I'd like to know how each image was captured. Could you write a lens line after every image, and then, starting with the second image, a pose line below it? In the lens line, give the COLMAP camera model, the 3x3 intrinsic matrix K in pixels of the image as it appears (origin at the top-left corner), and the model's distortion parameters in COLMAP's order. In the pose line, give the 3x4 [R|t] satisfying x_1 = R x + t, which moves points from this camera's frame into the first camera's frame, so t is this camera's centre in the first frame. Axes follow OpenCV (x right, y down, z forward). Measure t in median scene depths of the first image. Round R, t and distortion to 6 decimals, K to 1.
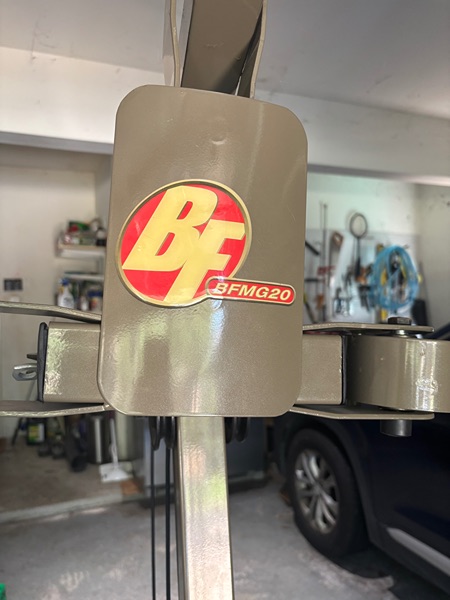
lens RADIAL K [[458.1, 0, 225.8], [0, 458.1, 297.7], [0, 0, 1]] dist [0.027561, -0.029384]
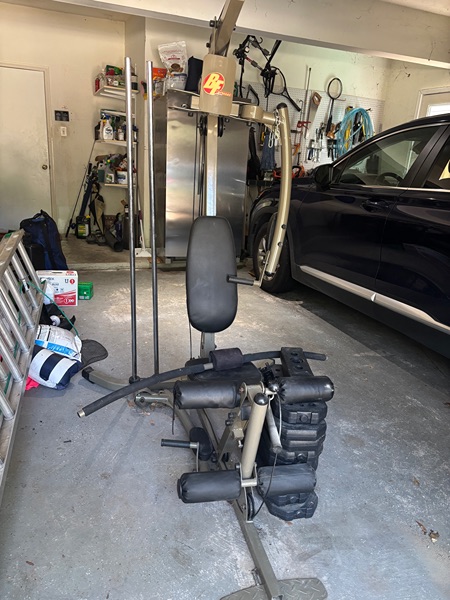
lens RADIAL K [[458.1, 0, 222.0], [0, 458.1, 303.8], [0, 0, 1]] dist [0.027561, -0.029384]
pose [[0.996693, 0.080594, 0.010408, 0.013753], [-0.080080, 0.952320, 0.294406, 0.060045], [0.013815, -0.294265, 0.955624, -0.400740]]
